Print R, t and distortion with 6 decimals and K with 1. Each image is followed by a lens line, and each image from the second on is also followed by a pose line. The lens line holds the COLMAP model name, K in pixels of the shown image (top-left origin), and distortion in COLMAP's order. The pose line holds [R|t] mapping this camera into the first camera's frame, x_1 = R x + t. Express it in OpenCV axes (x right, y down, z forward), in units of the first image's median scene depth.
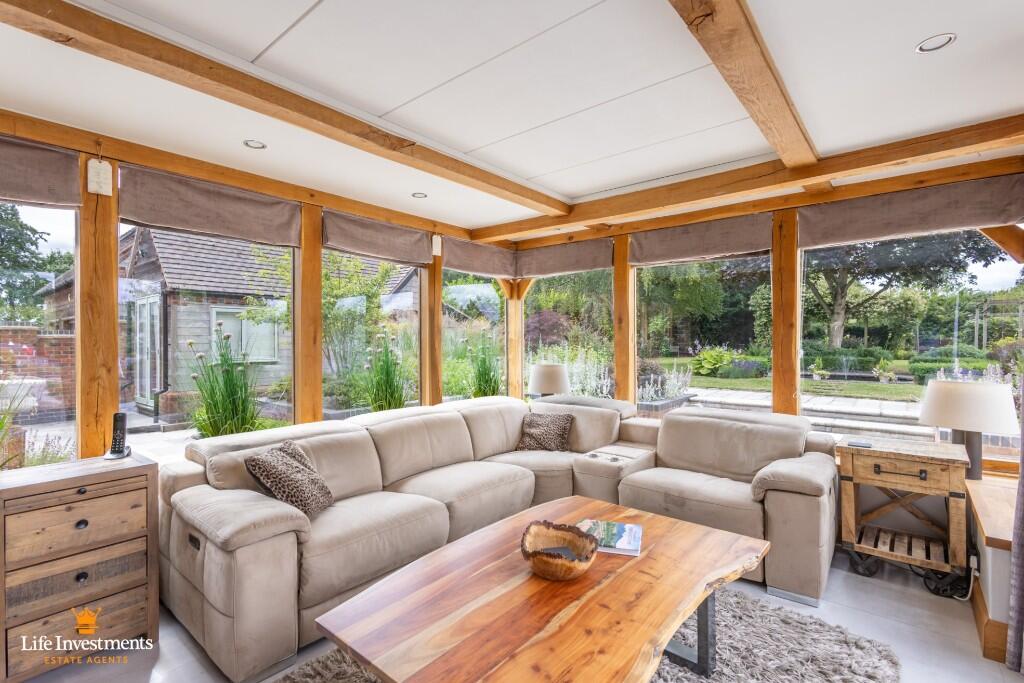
lens RADIAL K [[468.6, 0, 509.5], [0, 468.6, 342.2], [0, 0, 1]] dist [0.002245, 0.002655]
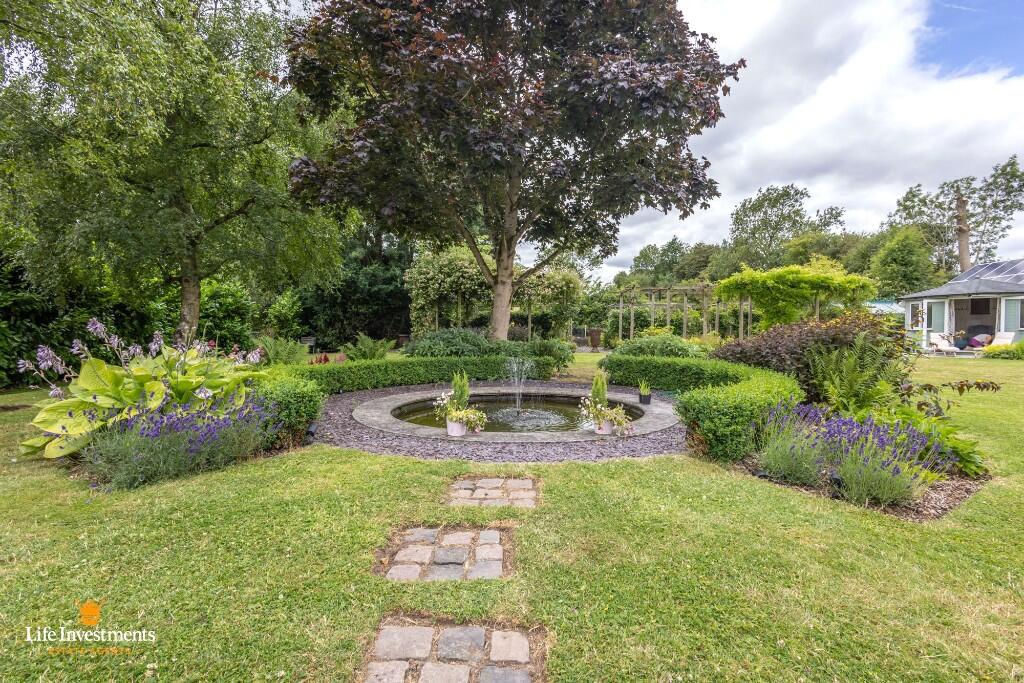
lens RADIAL K [[468.6, 0, 511.8], [0, 468.6, 338.1], [0, 0, 1]] dist [0.002245, 0.002655]
pose [[0.807419, -0.007547, 0.589931, 0.255837], [0.000172, 0.999921, 0.012556, 0.000804], [-0.589979, -0.010036, 0.807356, 0.367158]]
